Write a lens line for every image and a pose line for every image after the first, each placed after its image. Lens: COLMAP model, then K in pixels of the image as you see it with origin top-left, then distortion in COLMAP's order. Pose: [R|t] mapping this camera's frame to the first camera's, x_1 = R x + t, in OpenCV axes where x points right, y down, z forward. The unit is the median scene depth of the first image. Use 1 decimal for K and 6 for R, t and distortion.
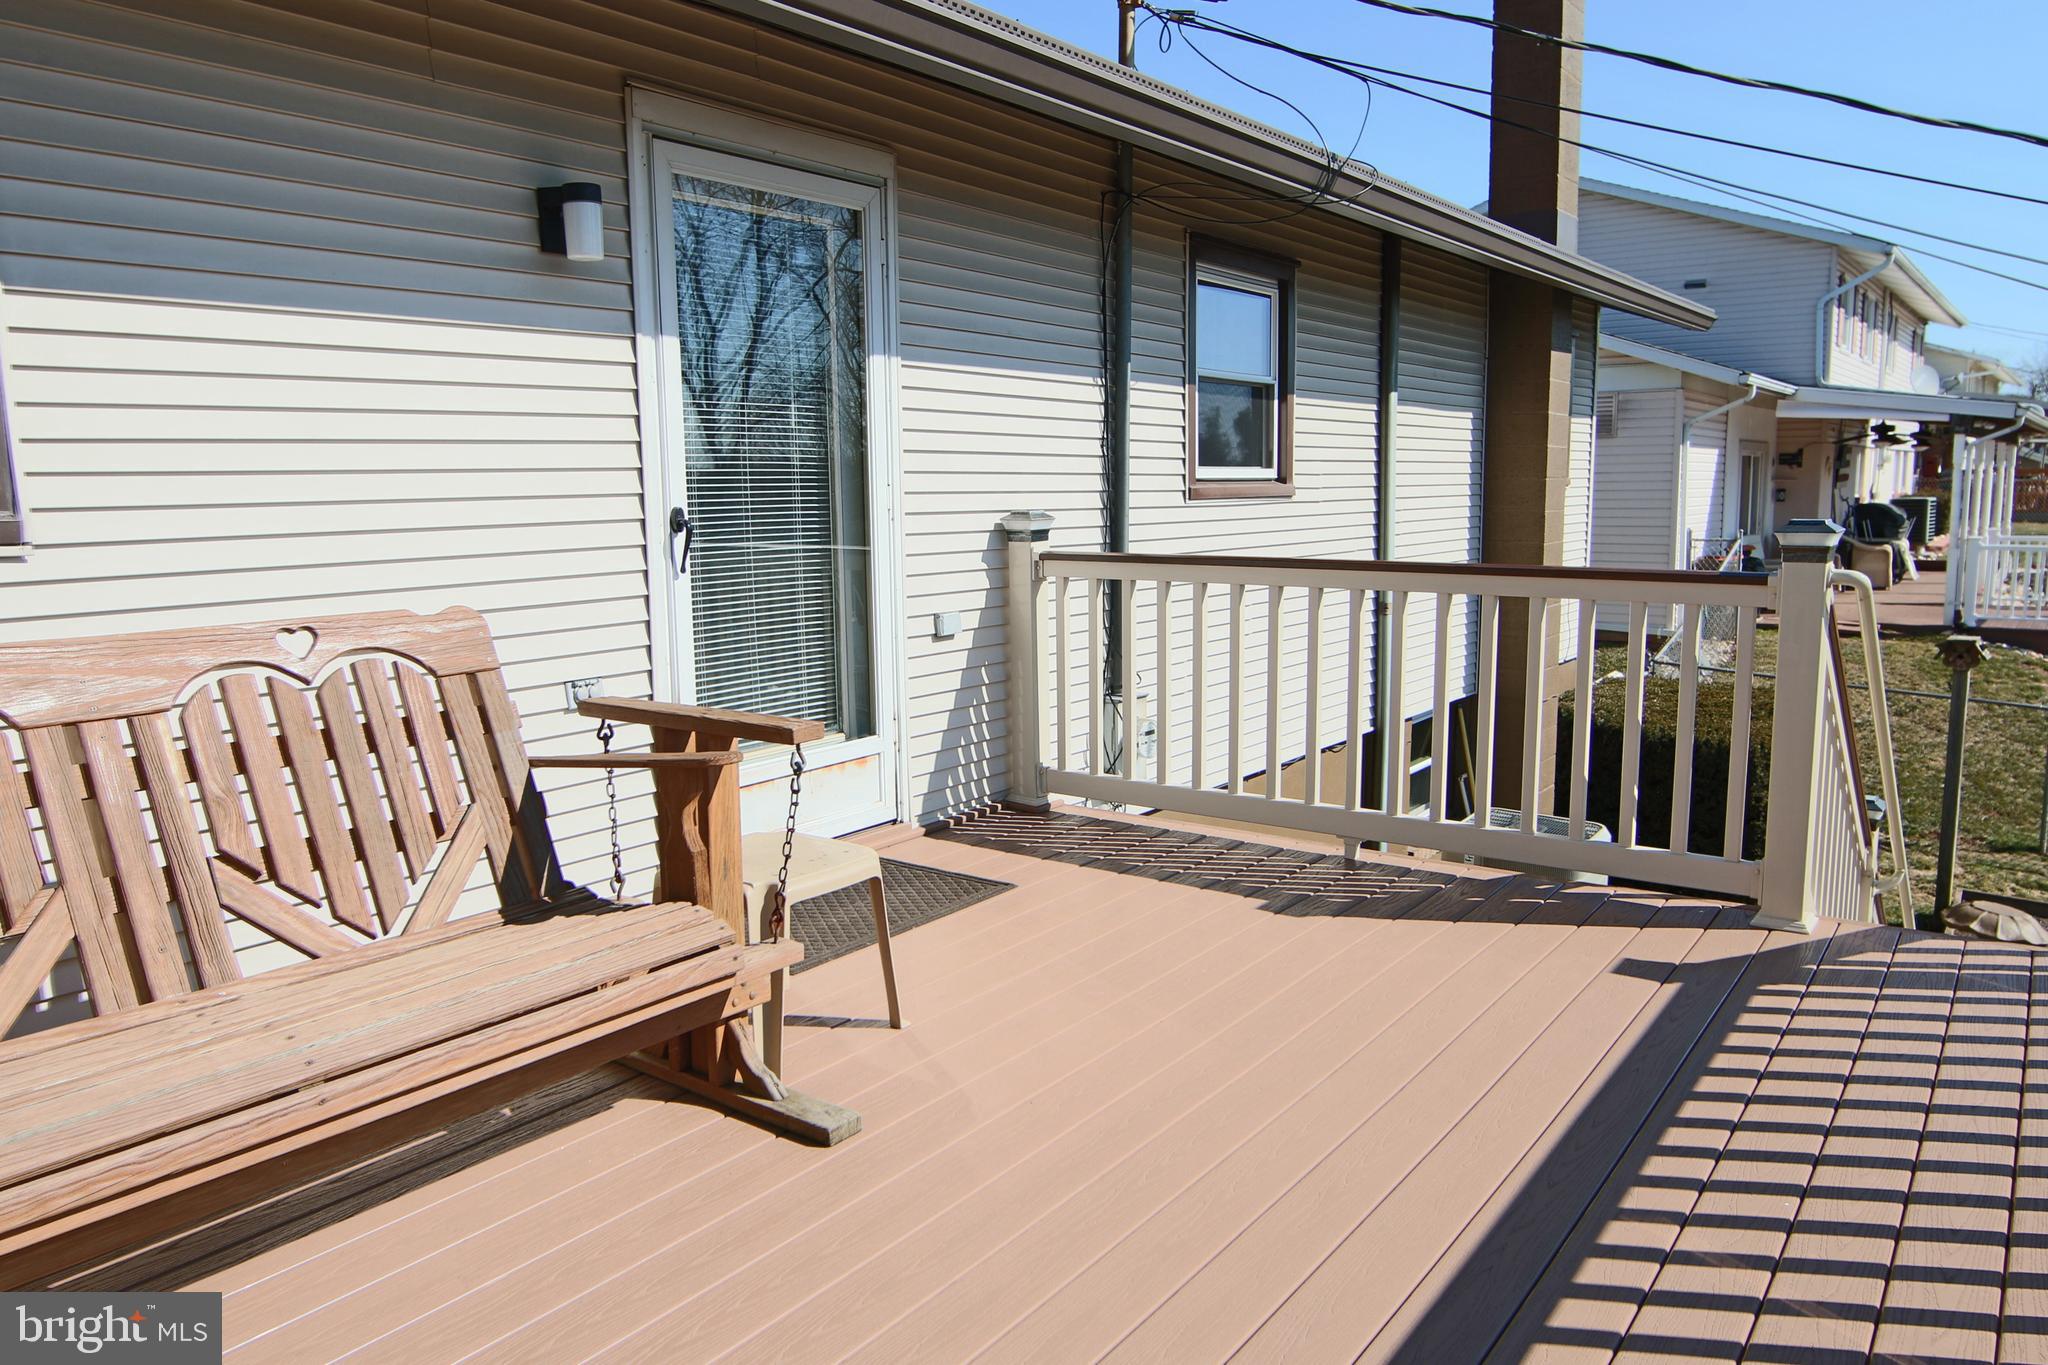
lens RADIAL K [[1434.8, 0, 1029.0], [0, 1434.8, 701.4], [0, 0, 1]] dist [-0.016228, 0.006549]
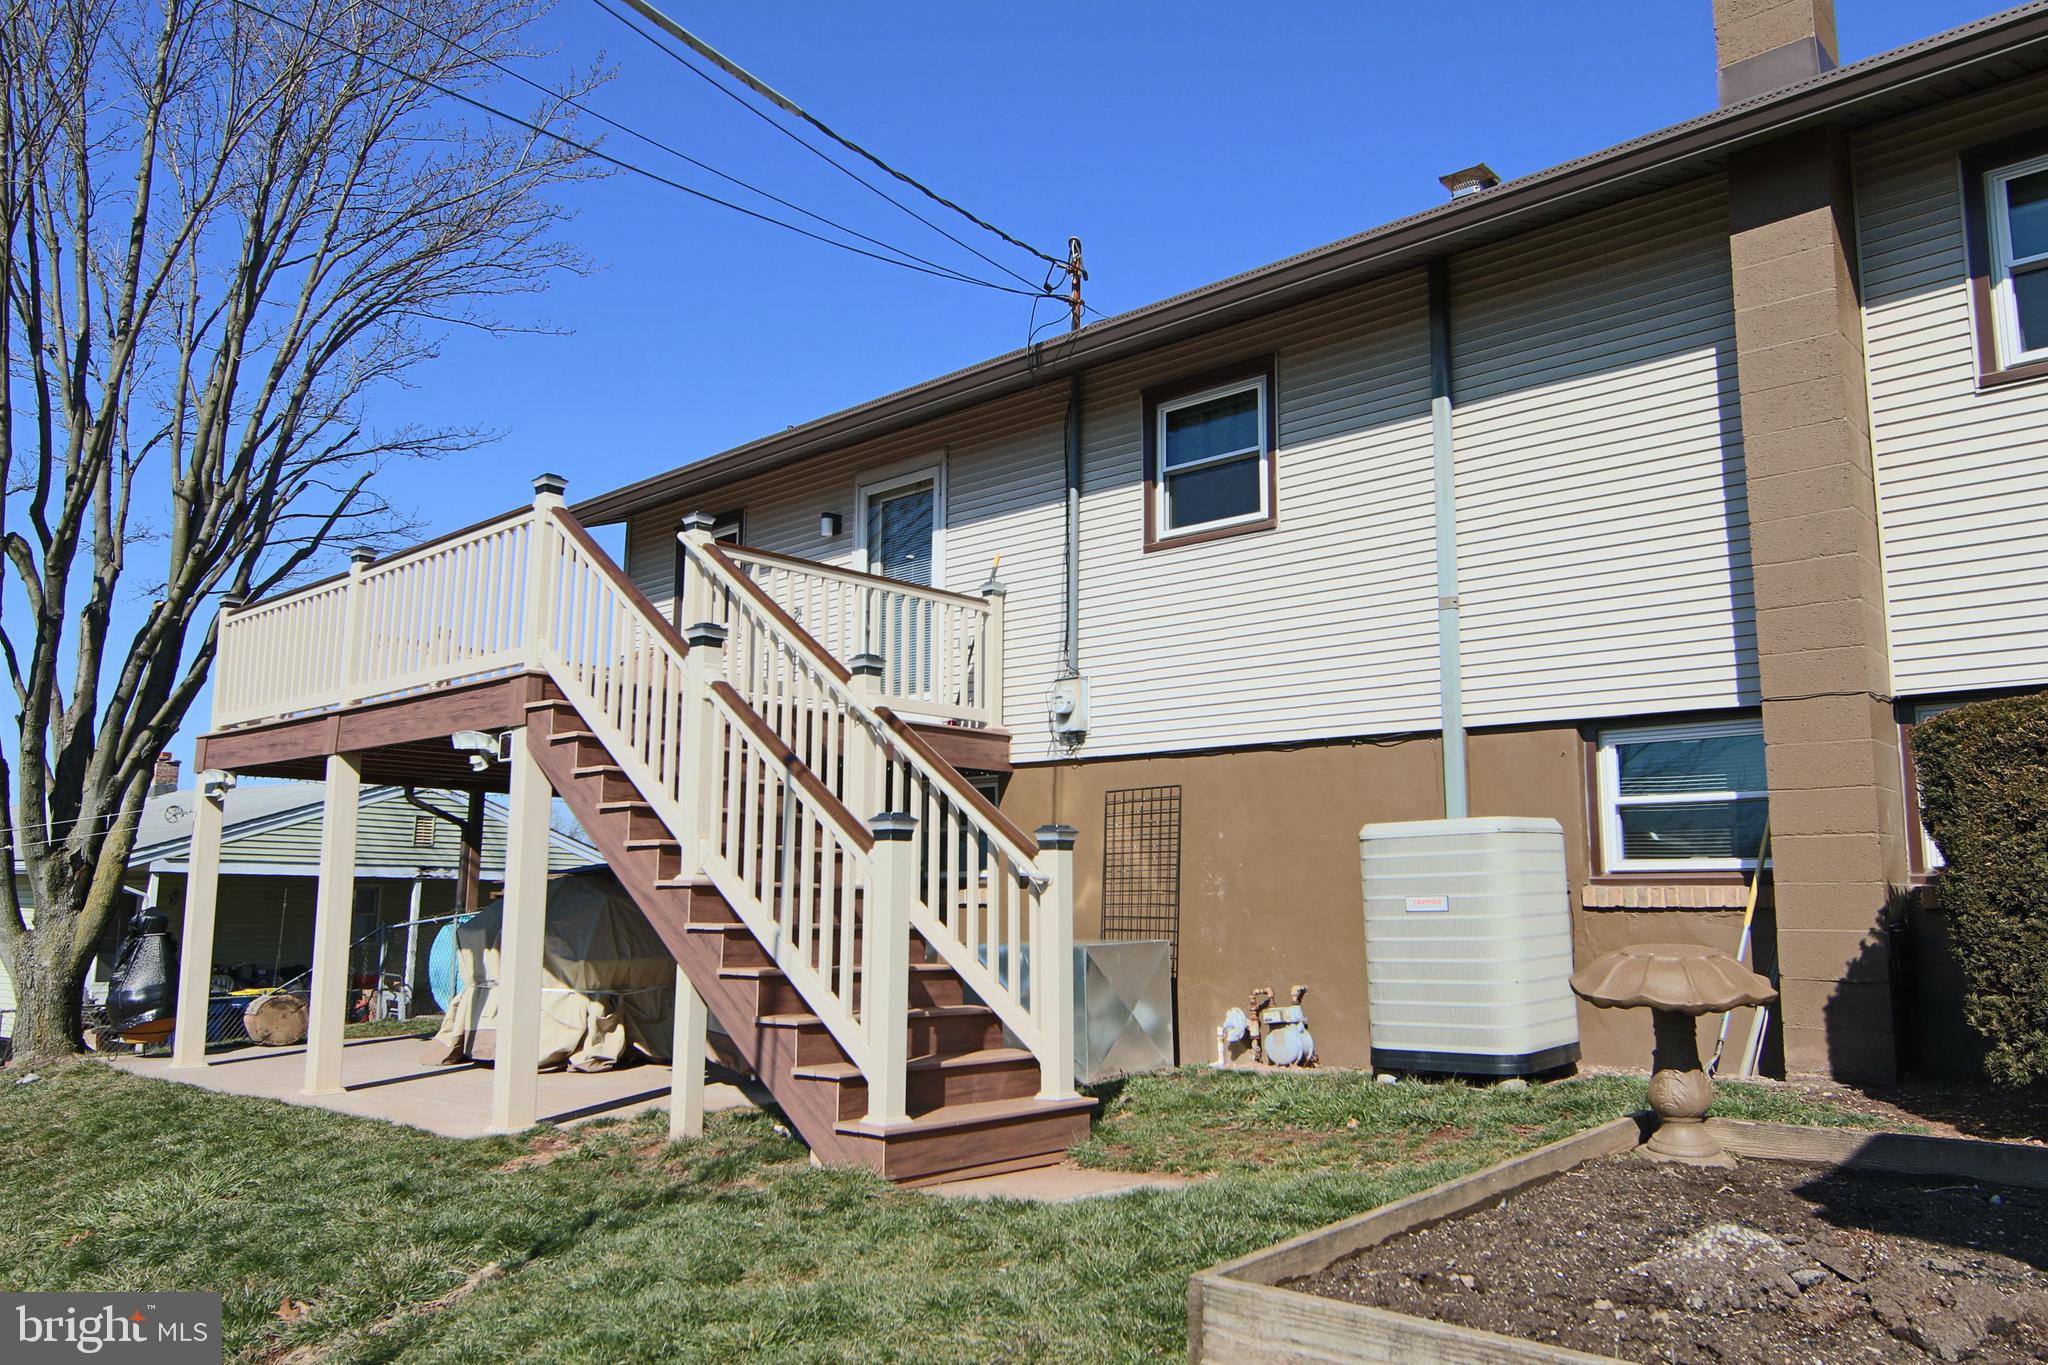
lens RADIAL K [[1434.8, 0, 1029.0], [0, 1434.8, 701.4], [0, 0, 1]] dist [-0.016228, 0.006549]
pose [[-0.103912, -0.124941, -0.986708, 1.704668], [-0.155491, 0.981920, -0.107960, 0.209111], [0.982357, 0.142206, -0.121460, 1.148738]]
